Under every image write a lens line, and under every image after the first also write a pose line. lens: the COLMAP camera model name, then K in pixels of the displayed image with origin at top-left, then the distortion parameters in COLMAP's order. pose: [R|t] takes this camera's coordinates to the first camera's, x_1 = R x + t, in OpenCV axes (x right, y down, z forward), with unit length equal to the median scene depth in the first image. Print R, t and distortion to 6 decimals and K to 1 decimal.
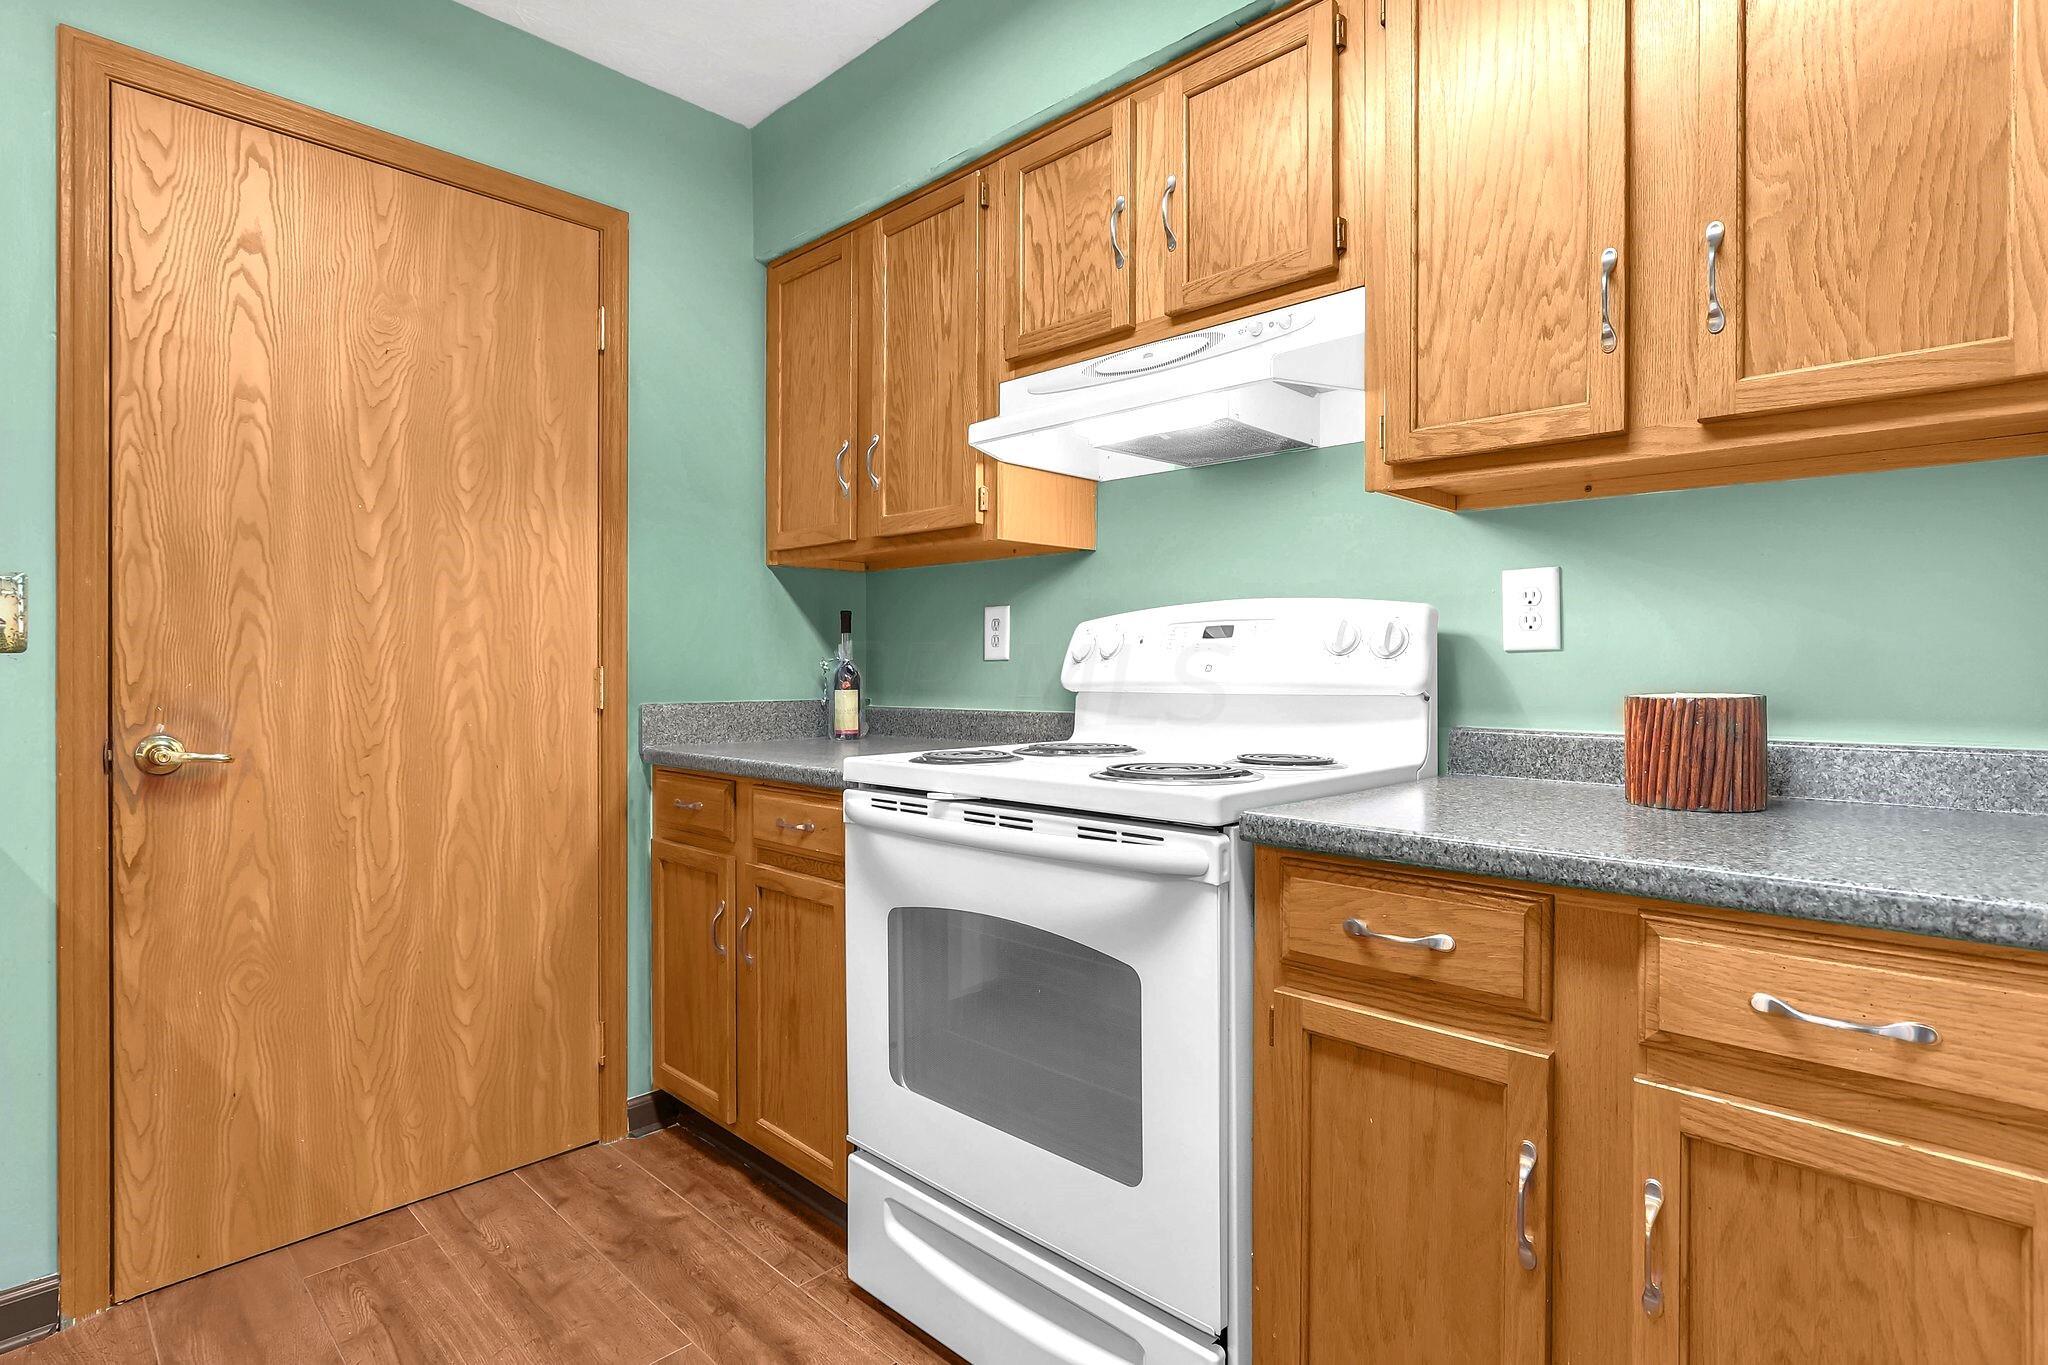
lens RADIAL K [[1003.8, 0, 1028.1], [0, 1003.8, 661.0], [0, 0, 1]] dist [0.002850, 0.000174]
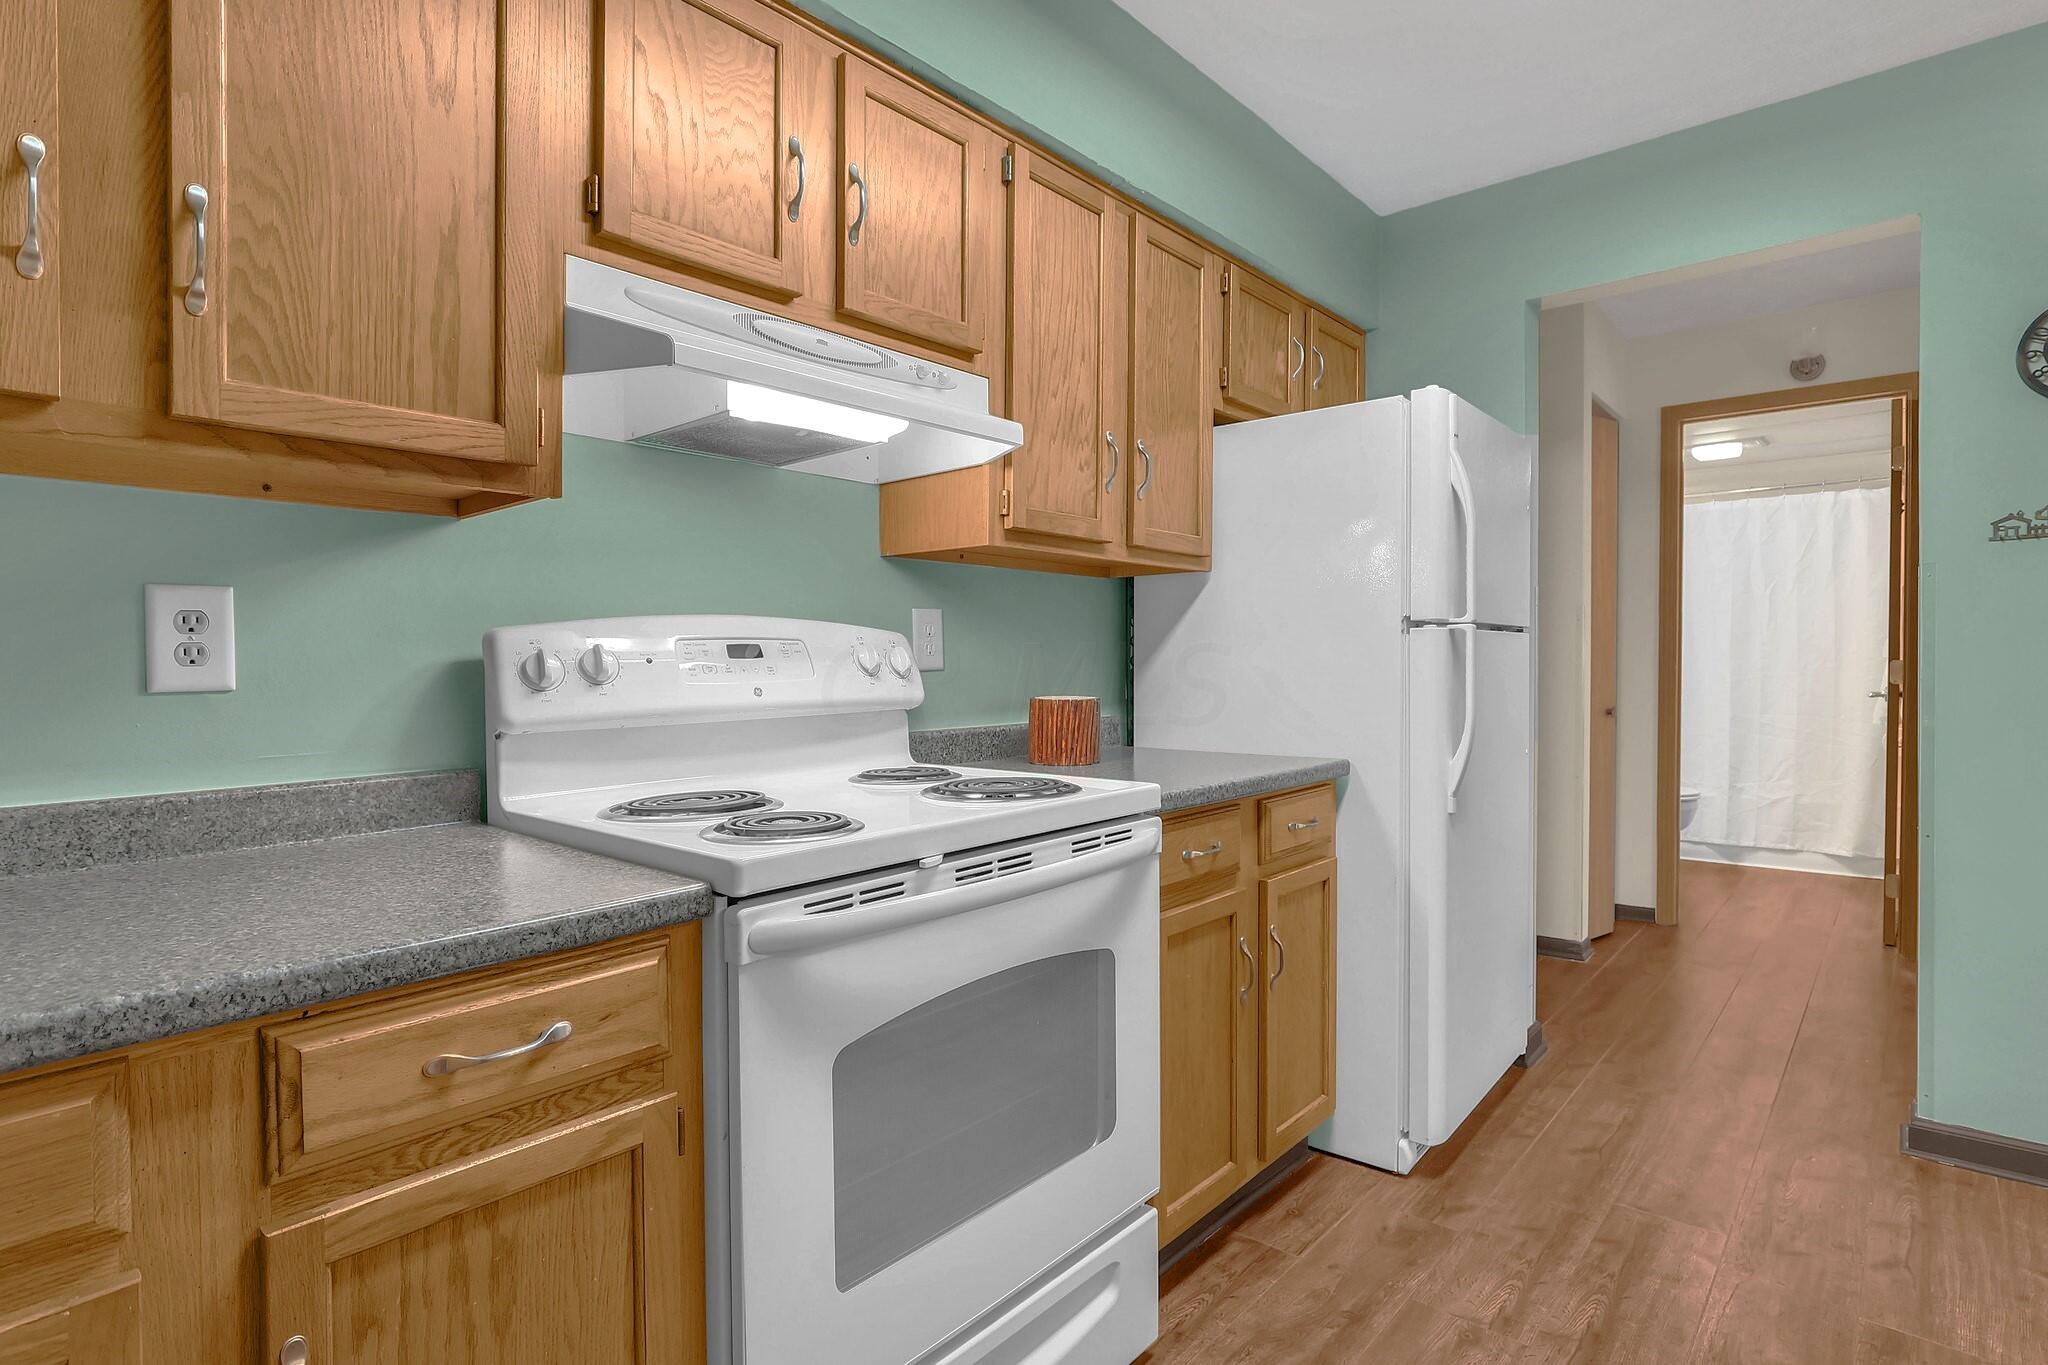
lens RADIAL K [[1046.4, 0, 1024.0], [0, 1046.4, 682.5], [0, 0, 1]] dist [-0.001078, -0.000306]
pose [[-0.043793, -0.022200, 0.998794, -0.858017], [0.004085, 0.999741, 0.022400, -0.023670], [-0.999032, 0.005061, -0.043691, 0.901999]]
